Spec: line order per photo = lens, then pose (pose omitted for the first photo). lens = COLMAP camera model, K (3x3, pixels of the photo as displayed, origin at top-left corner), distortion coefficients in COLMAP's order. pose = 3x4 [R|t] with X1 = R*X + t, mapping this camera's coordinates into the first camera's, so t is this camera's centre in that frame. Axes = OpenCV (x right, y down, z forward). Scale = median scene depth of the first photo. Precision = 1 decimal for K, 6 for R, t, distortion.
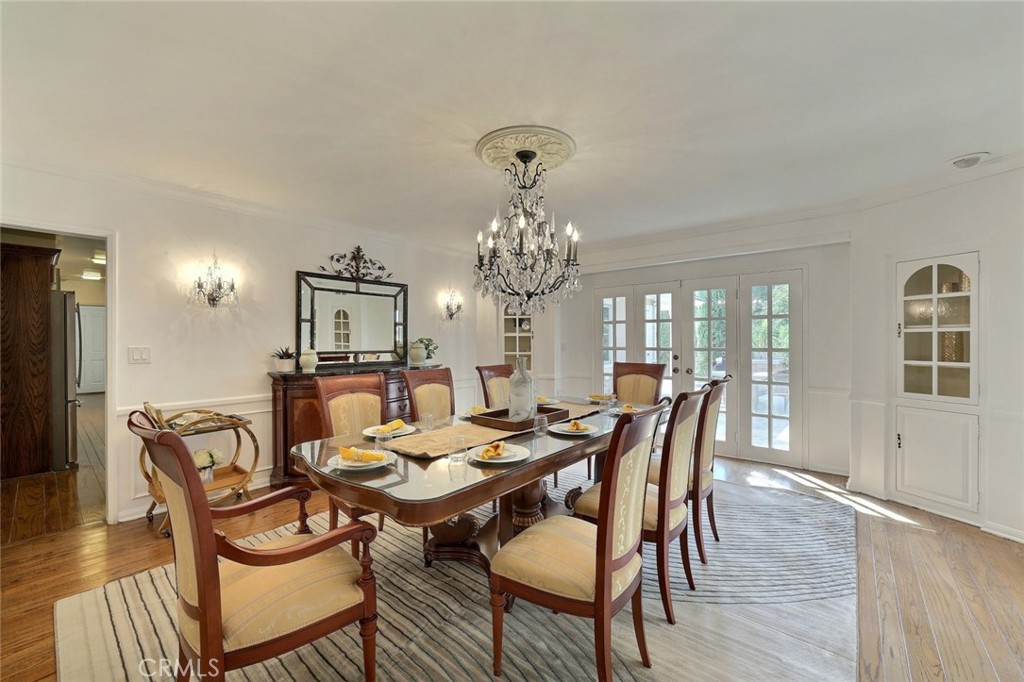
lens RADIAL K [[403.0, 0, 512.0], [0, 403.0, 341.0], [0, 0, 1]] dist [-0.000983, 0.000103]
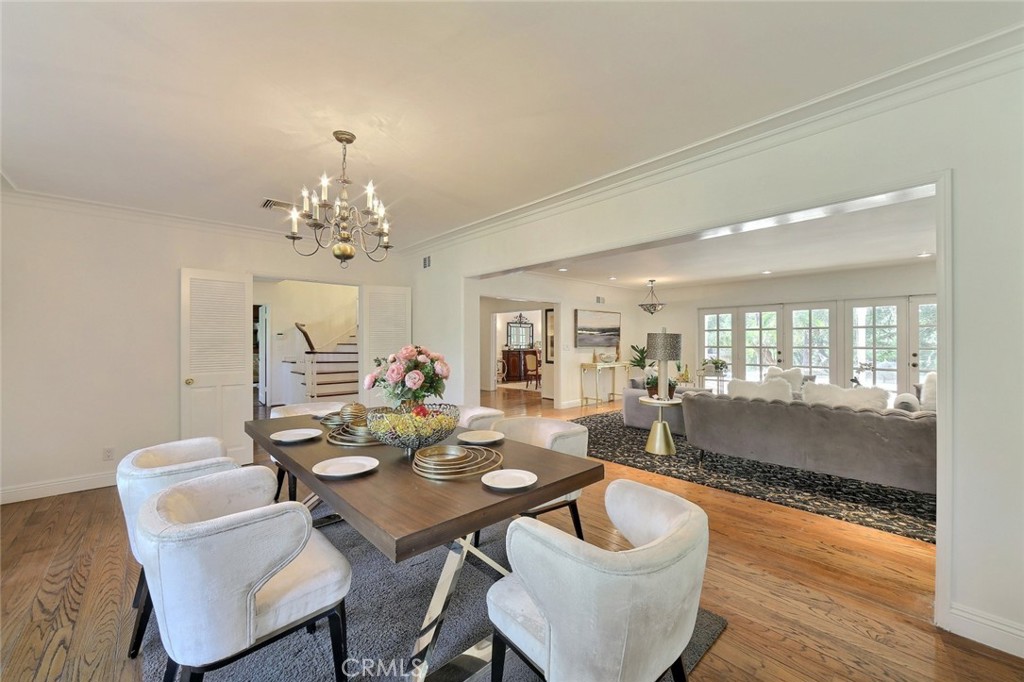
lens RADIAL K [[403.0, 0, 512.0], [0, 403.0, 341.0], [0, 0, 1]] dist [-0.000983, 0.000103]
pose [[0.587610, 0.000665, -0.809144, 2.308221], [-0.001589, 0.999999, -0.000332, -0.002561], [0.809142, 0.001481, 0.587611, -1.042642]]
